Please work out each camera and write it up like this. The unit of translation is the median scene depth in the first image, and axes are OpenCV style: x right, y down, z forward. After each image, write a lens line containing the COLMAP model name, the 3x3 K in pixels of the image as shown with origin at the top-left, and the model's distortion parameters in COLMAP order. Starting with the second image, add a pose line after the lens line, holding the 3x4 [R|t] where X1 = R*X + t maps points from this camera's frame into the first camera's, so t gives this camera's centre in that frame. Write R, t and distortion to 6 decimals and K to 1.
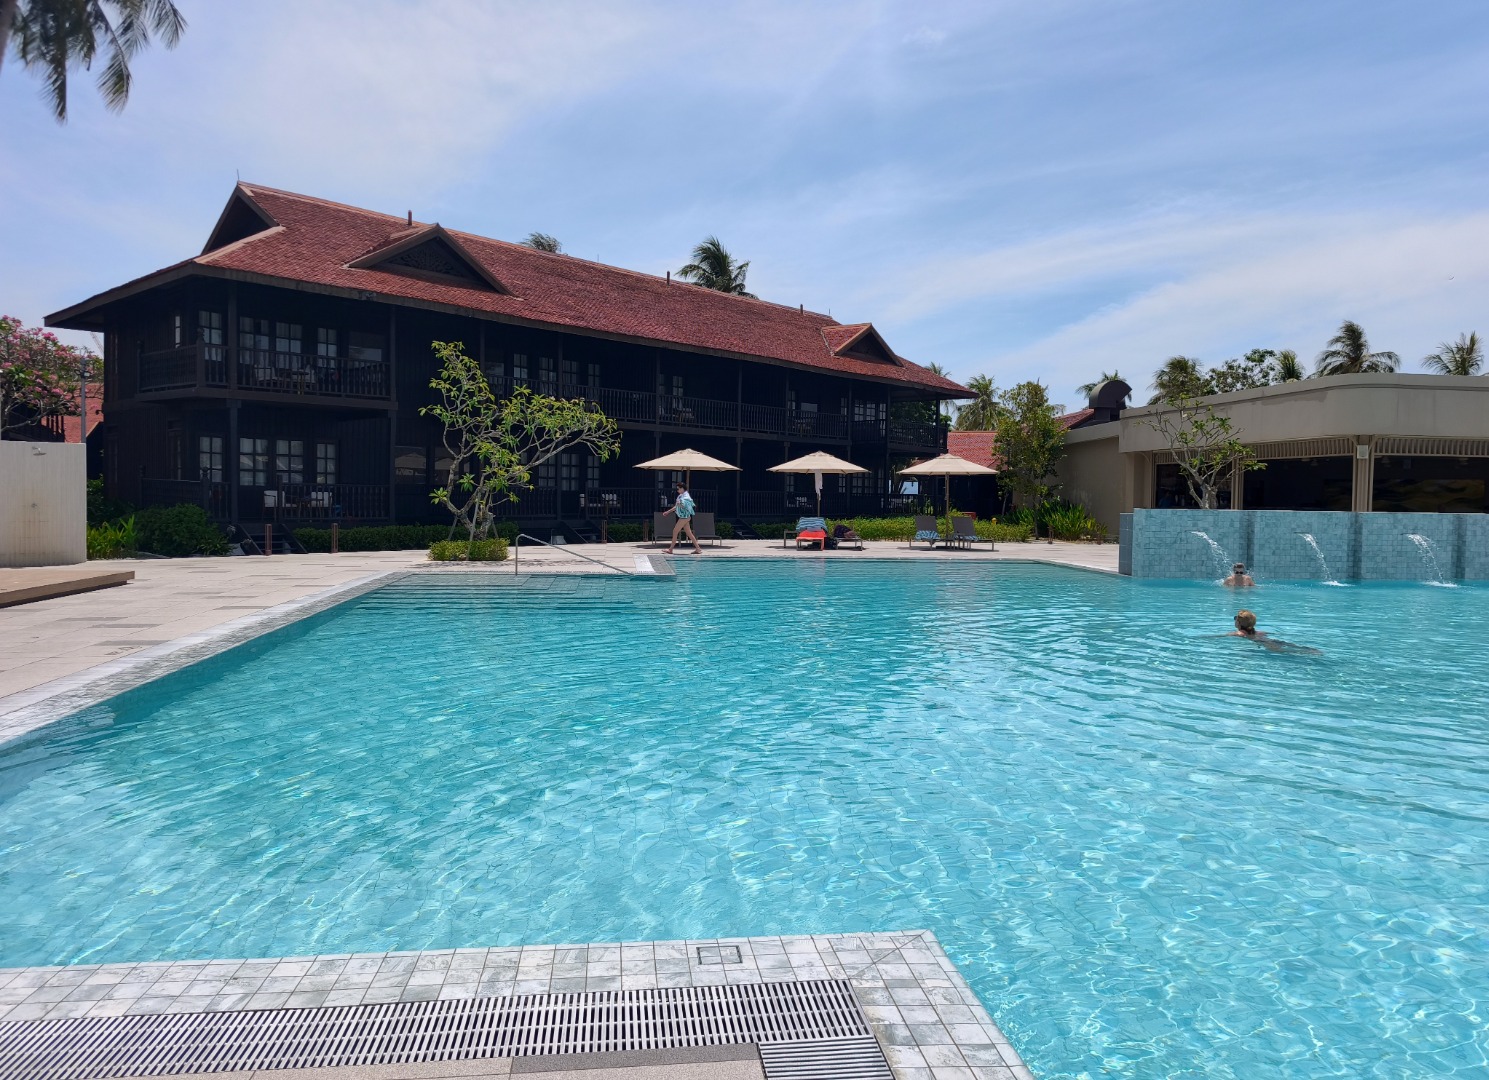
lens RADIAL K [[1003.2, 0, 743.7], [0, 1003.2, 541.2], [0, 0, 1]] dist [0.005340, -0.001673]
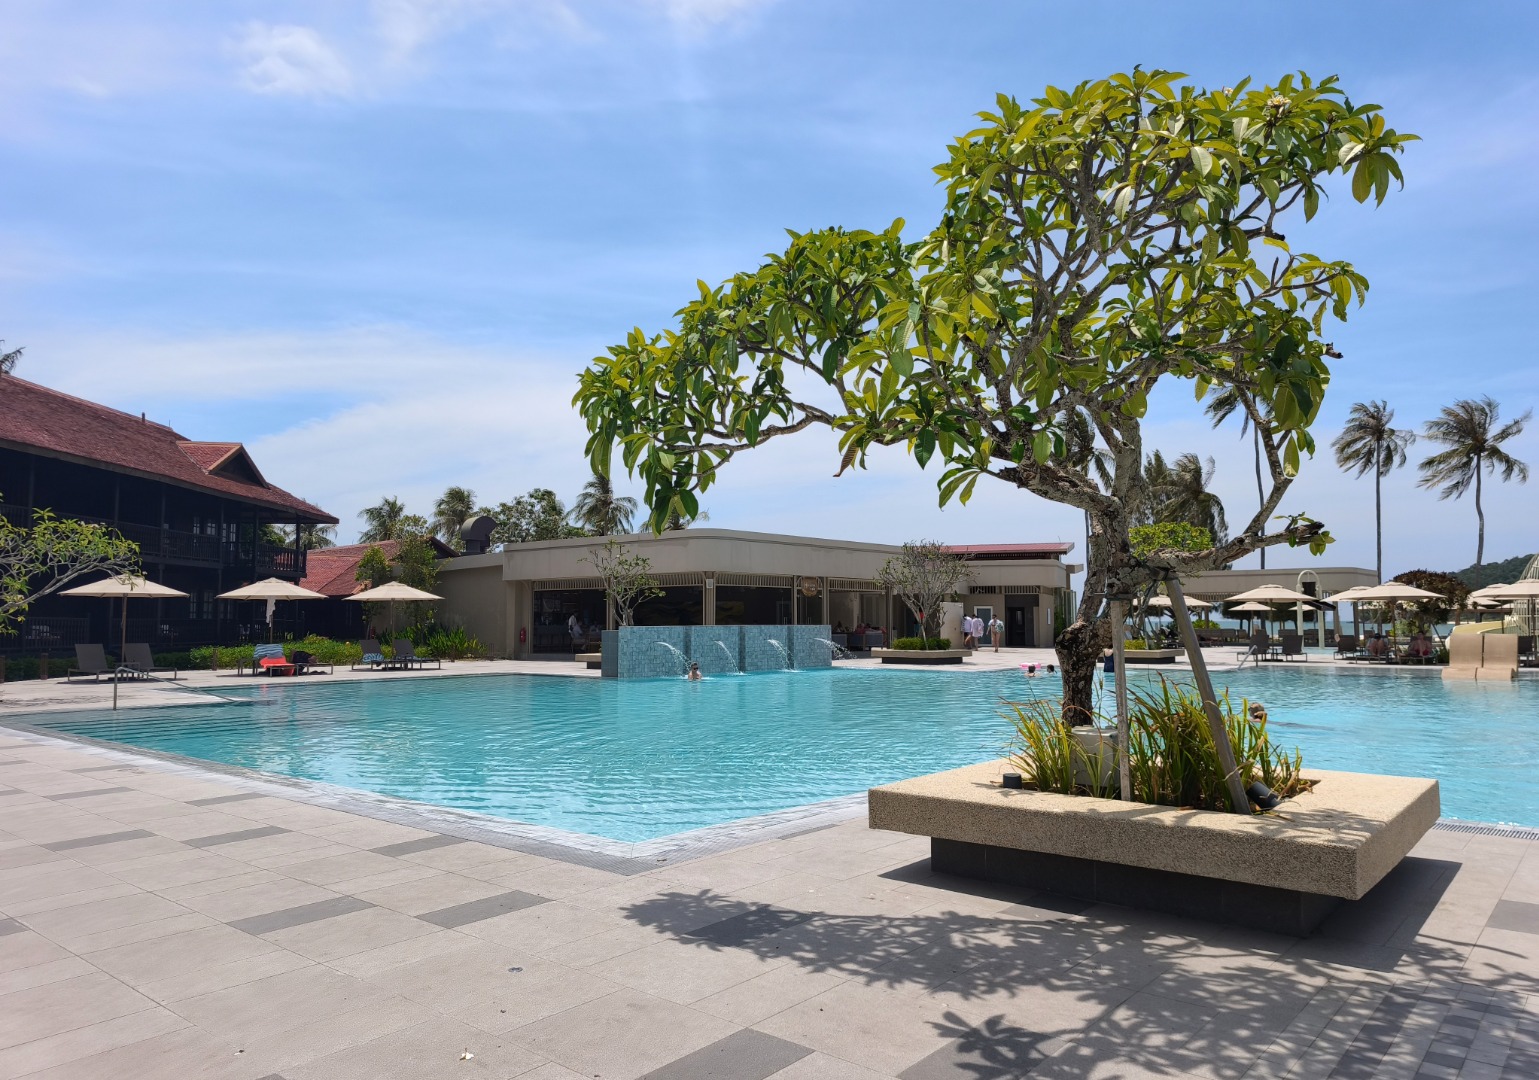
lens RADIAL K [[1049.1, 0, 765.6], [0, 1049.1, 524.8], [0, 0, 1]] dist [-0.004468, -0.002447]
pose [[0.725645, 0.044136, 0.686652, -0.279808], [0.047774, 0.992301, -0.114268, 0.001414], [-0.686409, 0.115722, 0.717949, -0.094687]]
